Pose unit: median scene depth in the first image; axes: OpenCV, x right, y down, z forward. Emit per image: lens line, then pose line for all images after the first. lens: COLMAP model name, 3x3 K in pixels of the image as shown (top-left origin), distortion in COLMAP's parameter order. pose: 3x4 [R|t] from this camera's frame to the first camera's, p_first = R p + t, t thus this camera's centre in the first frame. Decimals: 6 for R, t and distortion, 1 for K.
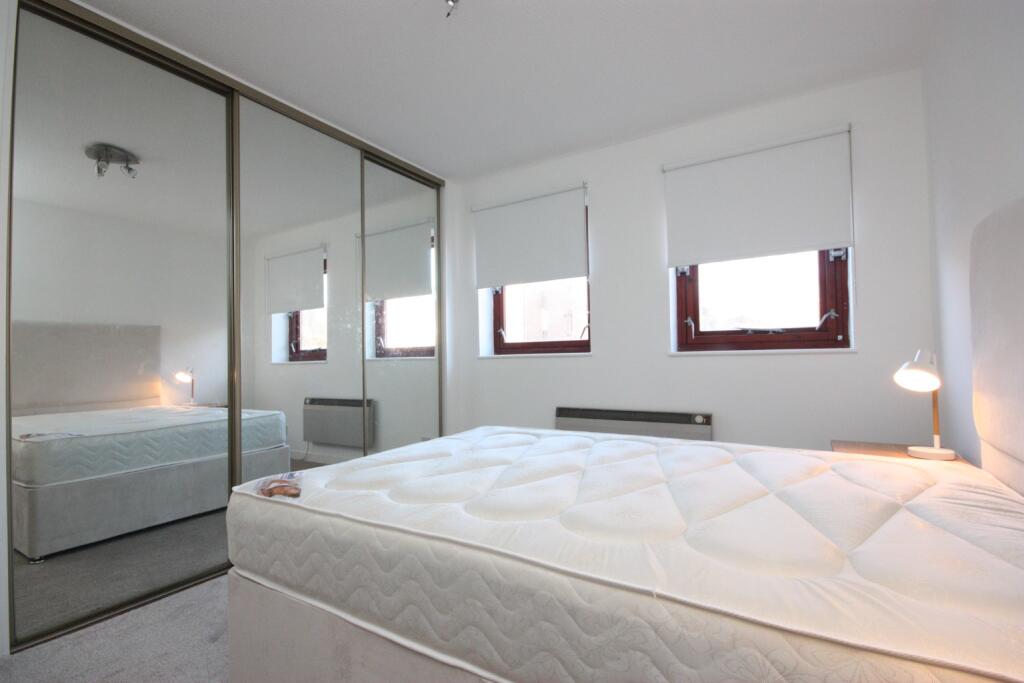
lens RADIAL K [[478.6, 0, 510.4], [0, 478.6, 352.3], [0, 0, 1]] dist [-0.004799, -0.000890]
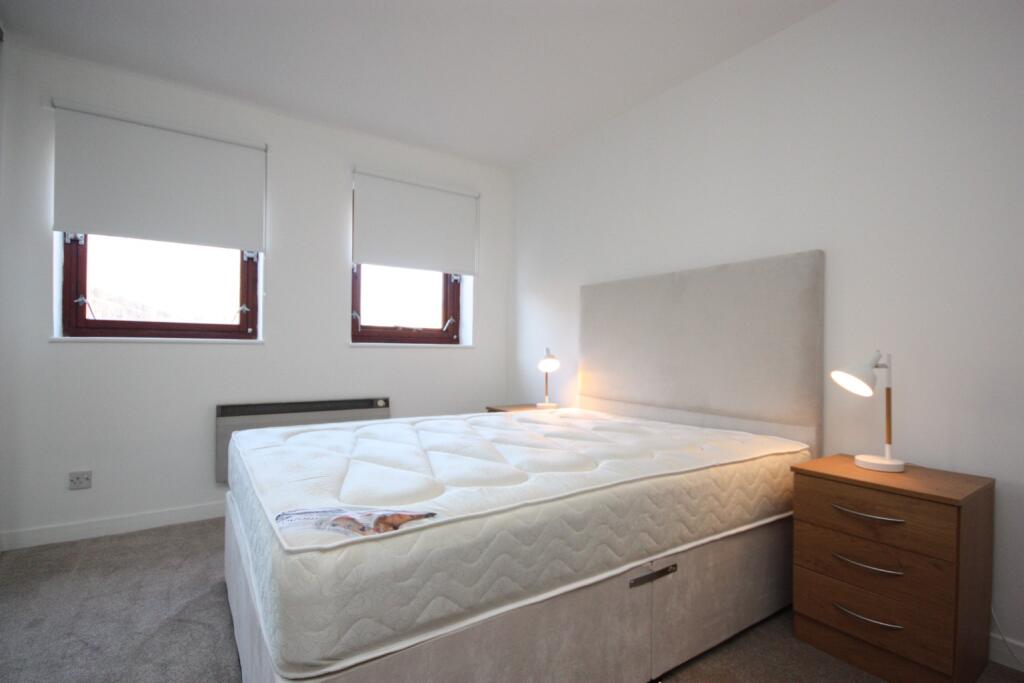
lens RADIAL K [[478.6, 0, 510.4], [0, 478.6, 352.3], [0, 0, 1]] dist [-0.004799, -0.000890]
pose [[0.408321, 0.015423, 0.912708, -0.540831], [-0.033375, 0.999441, -0.001957, 0.011600], [-0.912228, -0.029662, 0.408608, 0.265412]]
